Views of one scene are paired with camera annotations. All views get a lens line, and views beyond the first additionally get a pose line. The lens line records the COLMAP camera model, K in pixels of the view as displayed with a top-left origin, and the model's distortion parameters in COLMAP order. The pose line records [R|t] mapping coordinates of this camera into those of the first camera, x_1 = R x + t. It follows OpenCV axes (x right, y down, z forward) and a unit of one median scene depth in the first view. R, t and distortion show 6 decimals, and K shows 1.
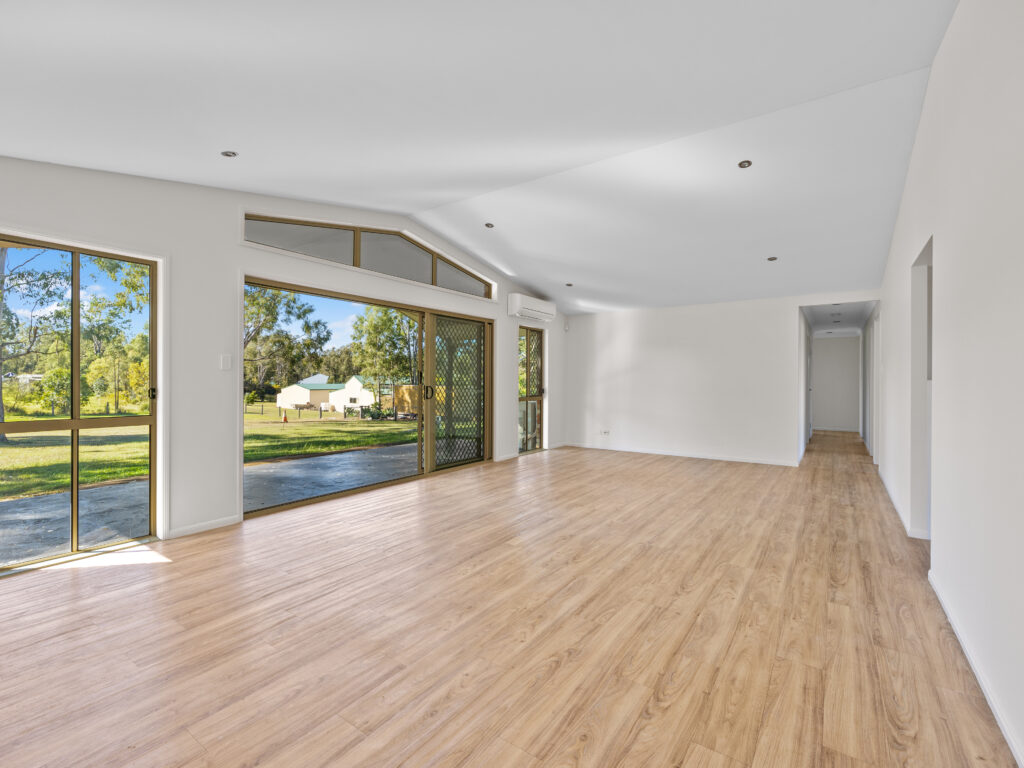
lens RADIAL K [[463.6, 0, 510.6], [0, 463.6, 382.8], [0, 0, 1]] dist [0.000235, 0.000685]
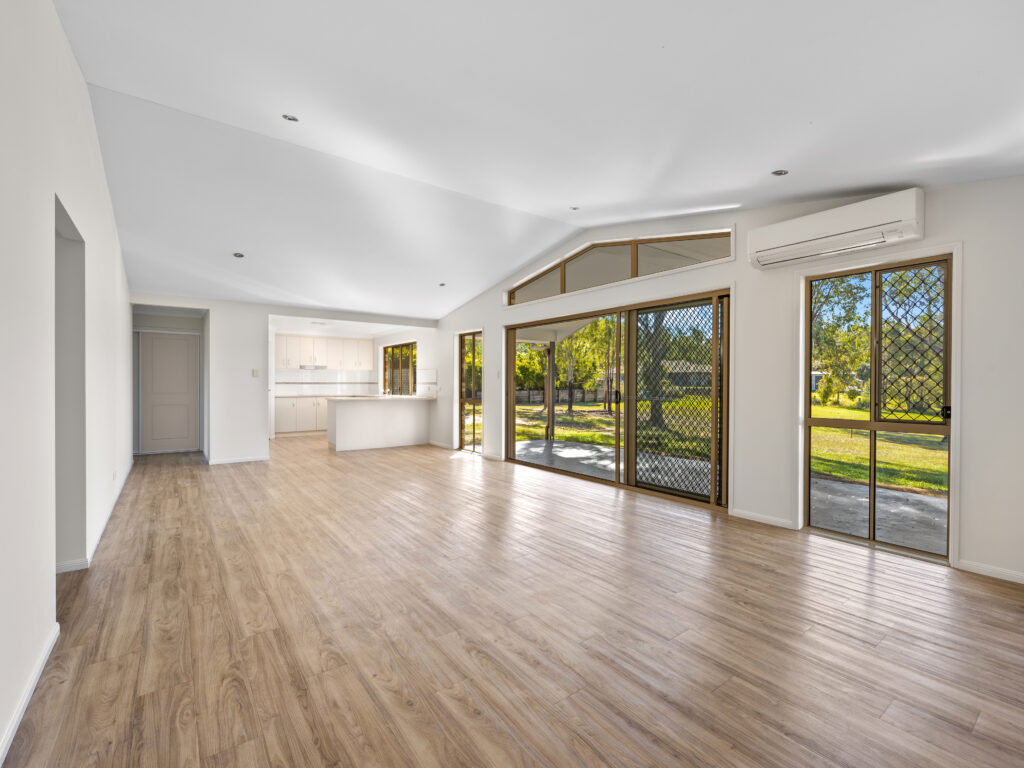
lens RADIAL K [[463.6, 0, 510.5], [0, 463.6, 384.9], [0, 0, 1]] dist [0.000235, 0.000685]
pose [[-0.319284, -0.003549, -0.947652, 1.320885], [-0.009734, 0.999953, -0.000465, -0.001918], [0.947609, 0.009076, -0.319304, 1.857930]]
